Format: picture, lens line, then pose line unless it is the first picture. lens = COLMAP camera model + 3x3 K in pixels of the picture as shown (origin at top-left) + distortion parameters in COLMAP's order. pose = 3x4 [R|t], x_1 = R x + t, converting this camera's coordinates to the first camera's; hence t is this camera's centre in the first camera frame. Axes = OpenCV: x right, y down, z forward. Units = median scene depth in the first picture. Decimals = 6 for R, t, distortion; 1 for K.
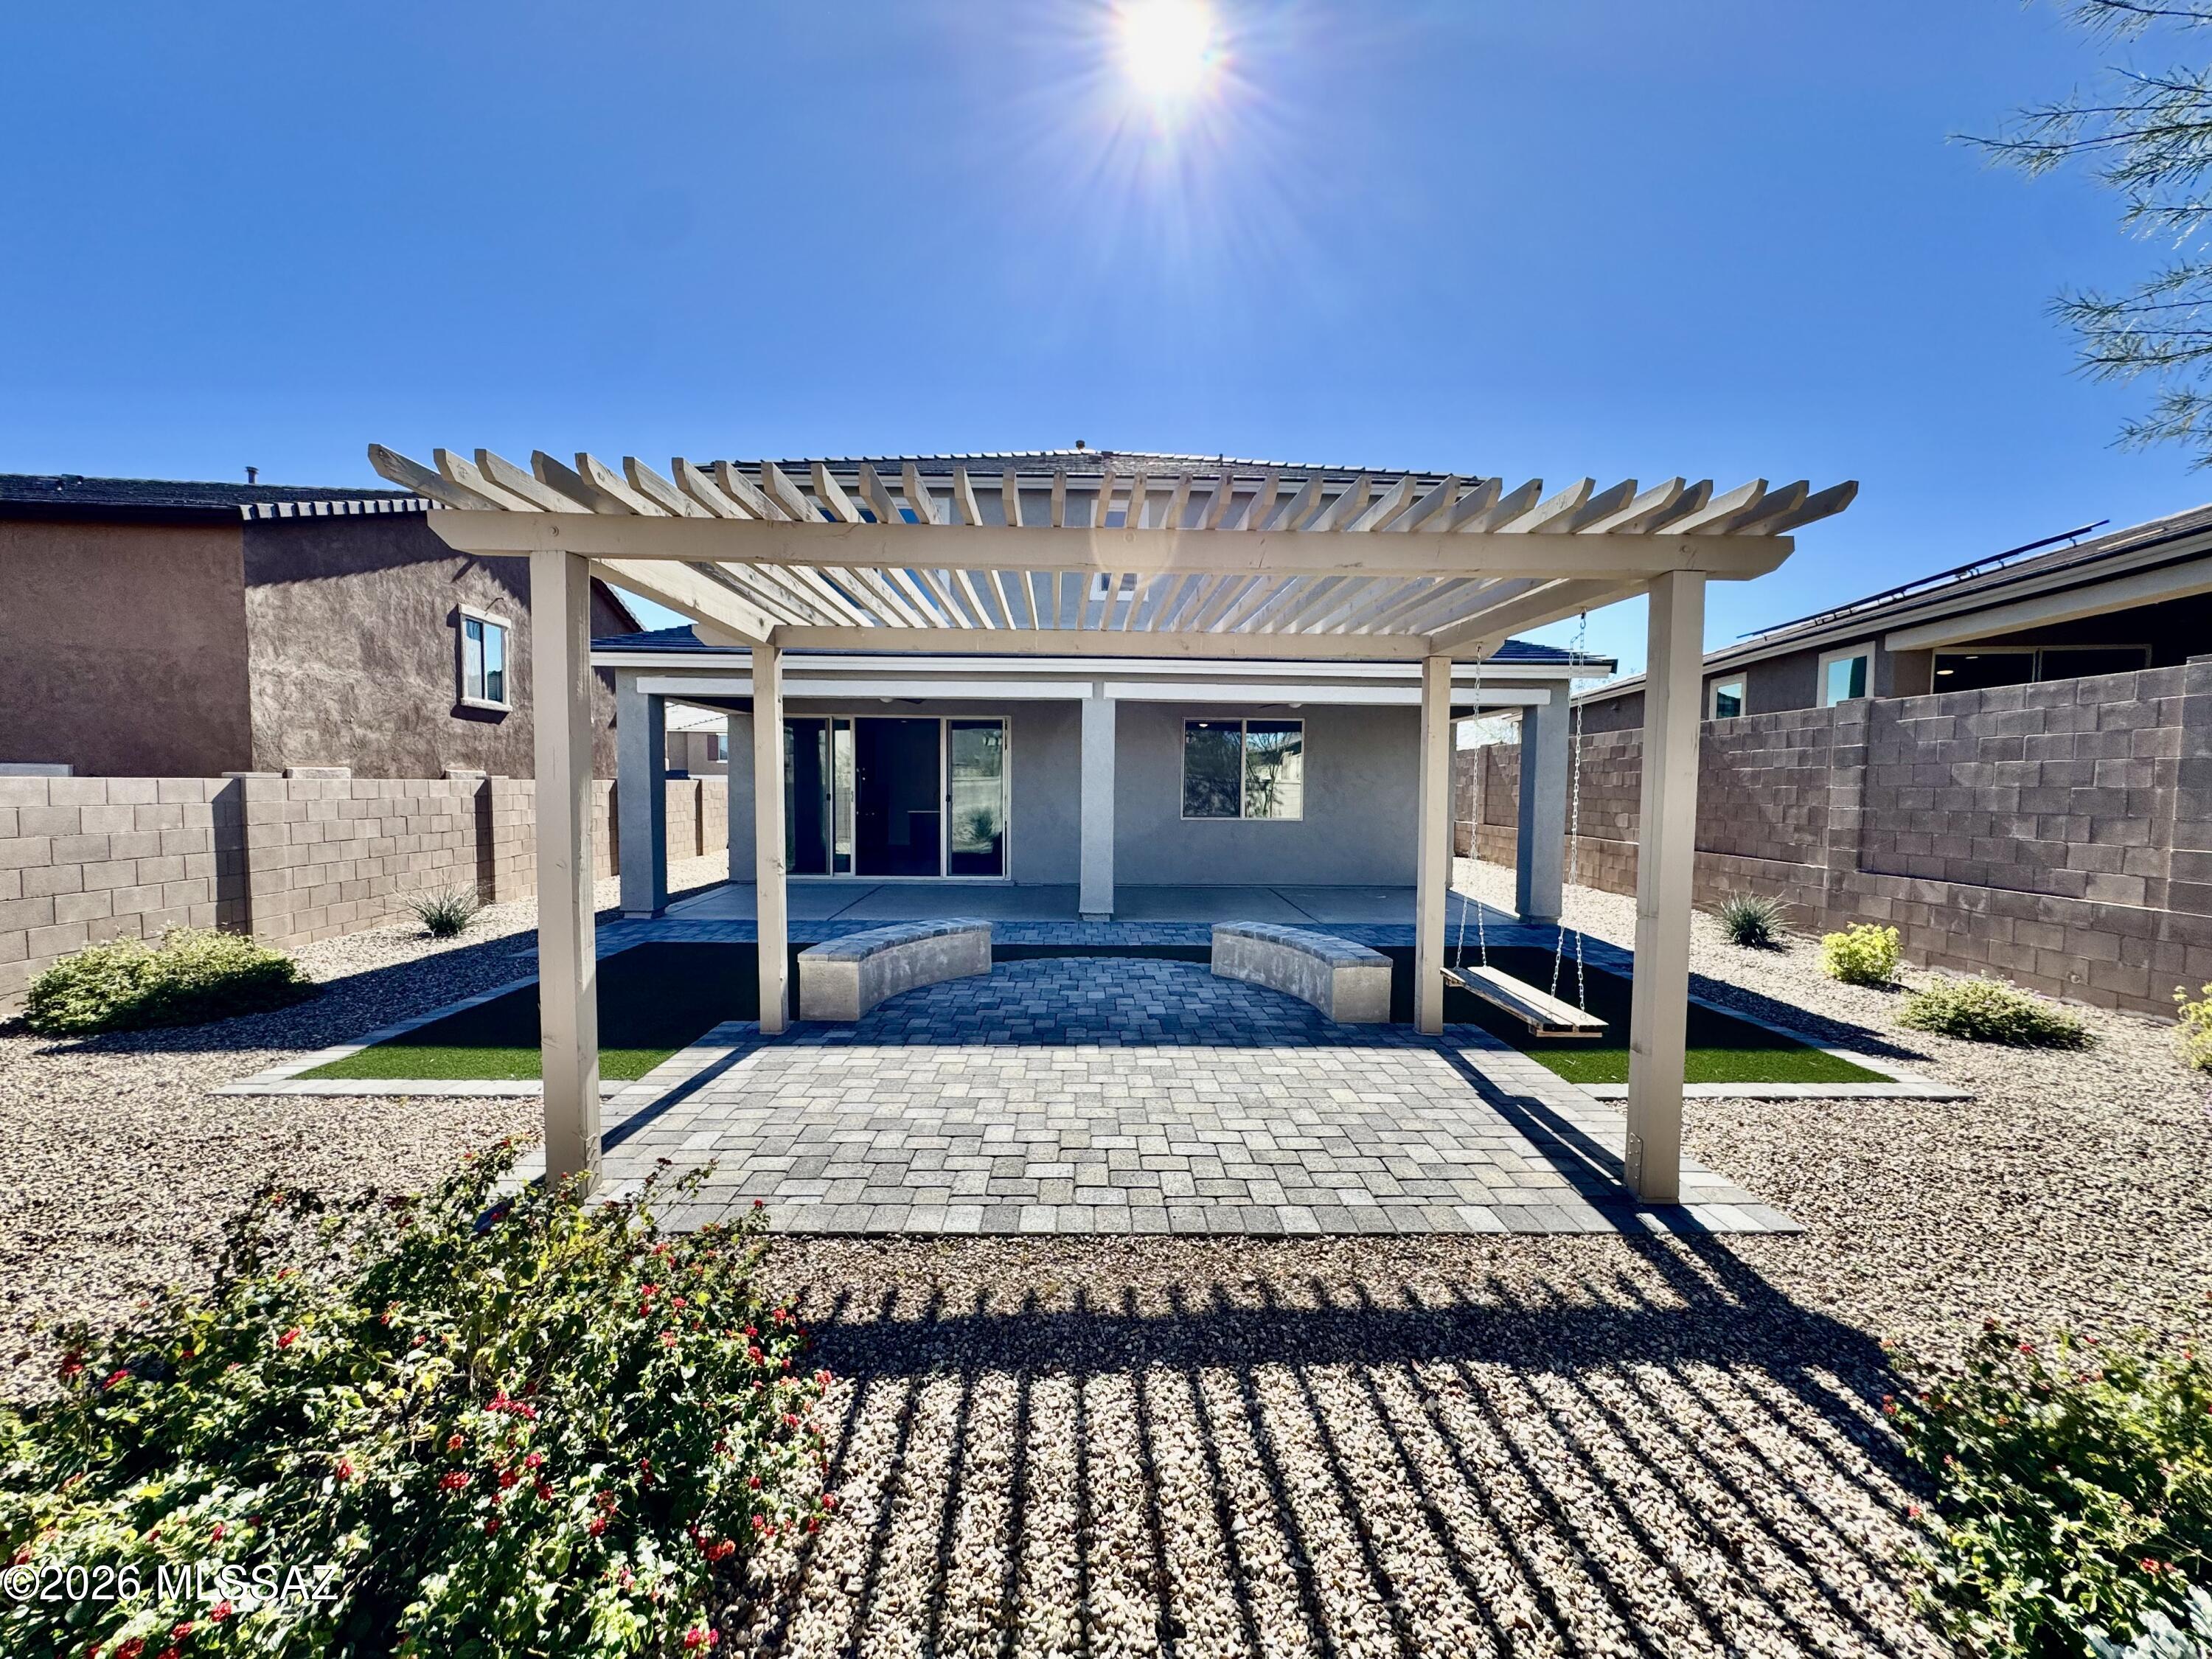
lens RADIAL K [[885.8, 0, 1105.5], [0, 885.8, 832.3], [0, 0, 1]] dist [-0.003811, 0.000373]
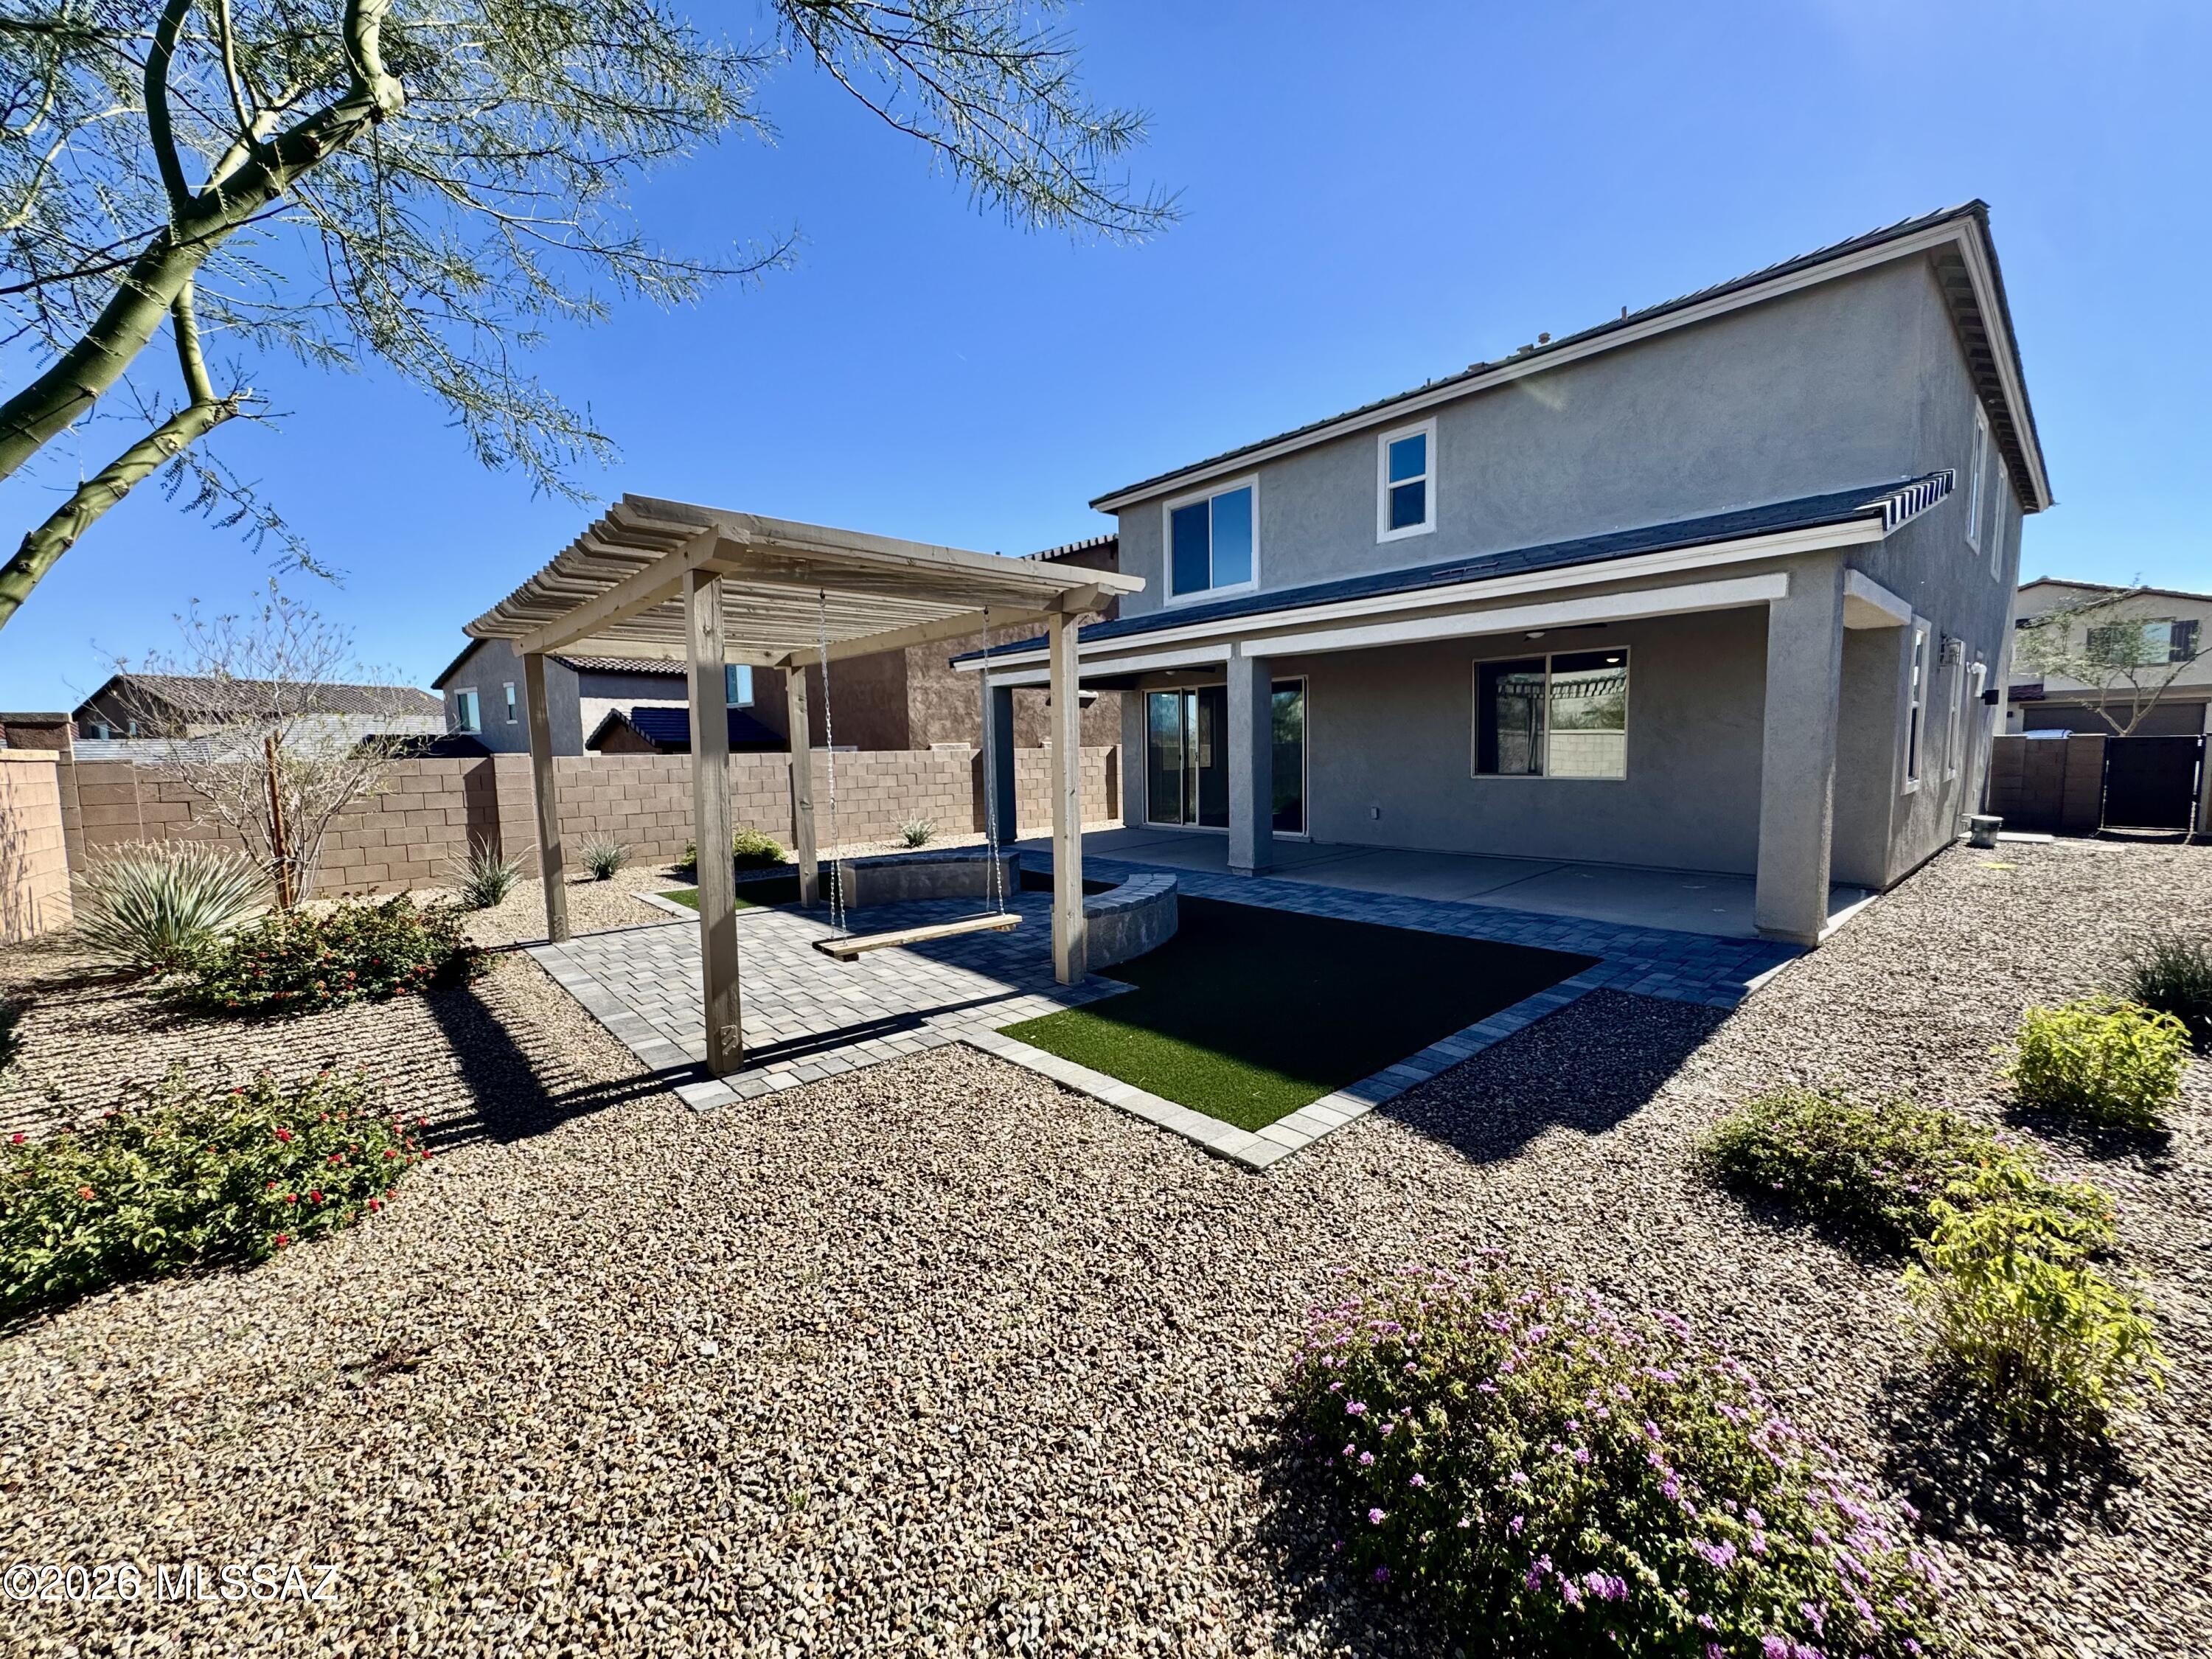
lens RADIAL K [[885.8, 0, 1102.5], [0, 885.8, 833.1], [0, 0, 1]] dist [-0.003811, 0.000373]
pose [[0.638293, 0.051522, -0.768067, 0.687002], [-0.016558, 0.998446, 0.053215, -0.000808], [0.769615, -0.021249, 0.638154, 0.221722]]
